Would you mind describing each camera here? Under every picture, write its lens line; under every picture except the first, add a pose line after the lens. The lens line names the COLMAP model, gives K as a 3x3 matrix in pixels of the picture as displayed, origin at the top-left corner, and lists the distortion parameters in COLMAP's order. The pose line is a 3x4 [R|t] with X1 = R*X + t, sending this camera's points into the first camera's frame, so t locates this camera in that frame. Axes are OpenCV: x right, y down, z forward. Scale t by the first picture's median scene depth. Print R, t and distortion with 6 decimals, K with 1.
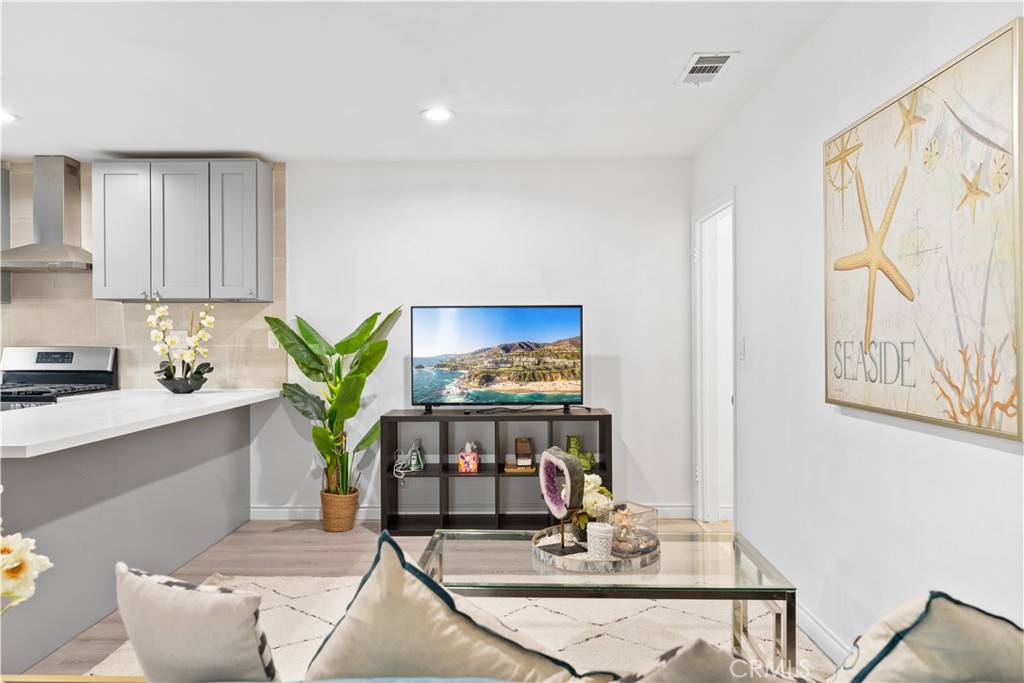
lens RADIAL K [[676.9, 0, 513.8], [0, 676.9, 340.7], [0, 0, 1]] dist [0.002632, 0.003055]
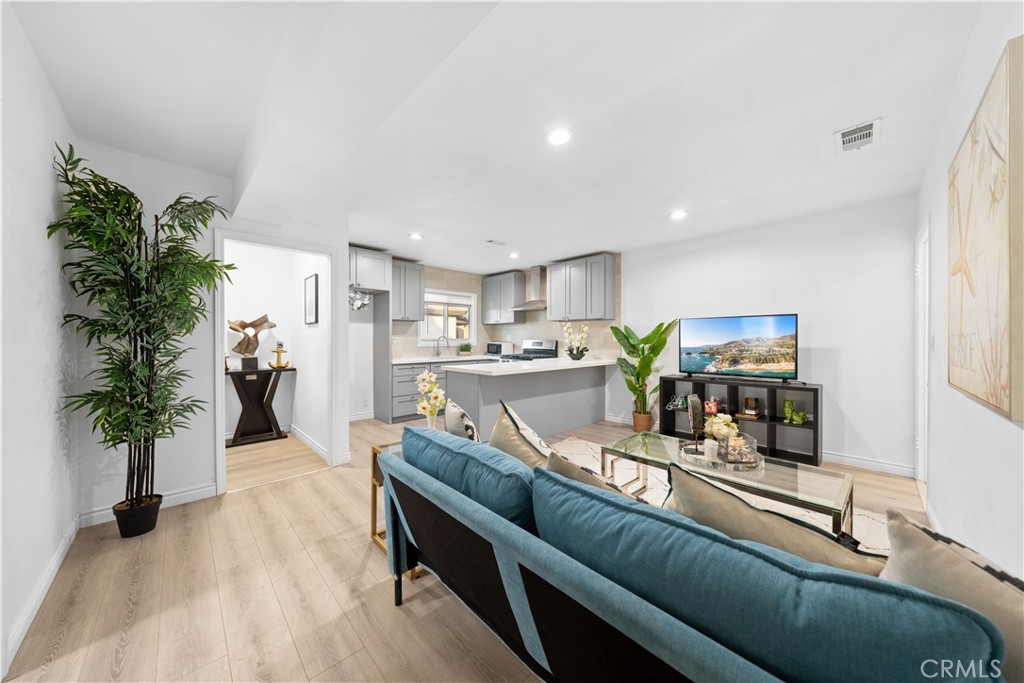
lens RADIAL K [[346.8, 0, 508.4], [0, 346.8, 342.2], [0, 0, 1]] dist [-0.002315, -0.000129]
pose [[0.693963, 0.010856, -0.719929, 0.204141], [-0.006496, 0.999940, 0.008816, 0.007477], [0.719981, -0.001441, 0.693992, 0.004600]]
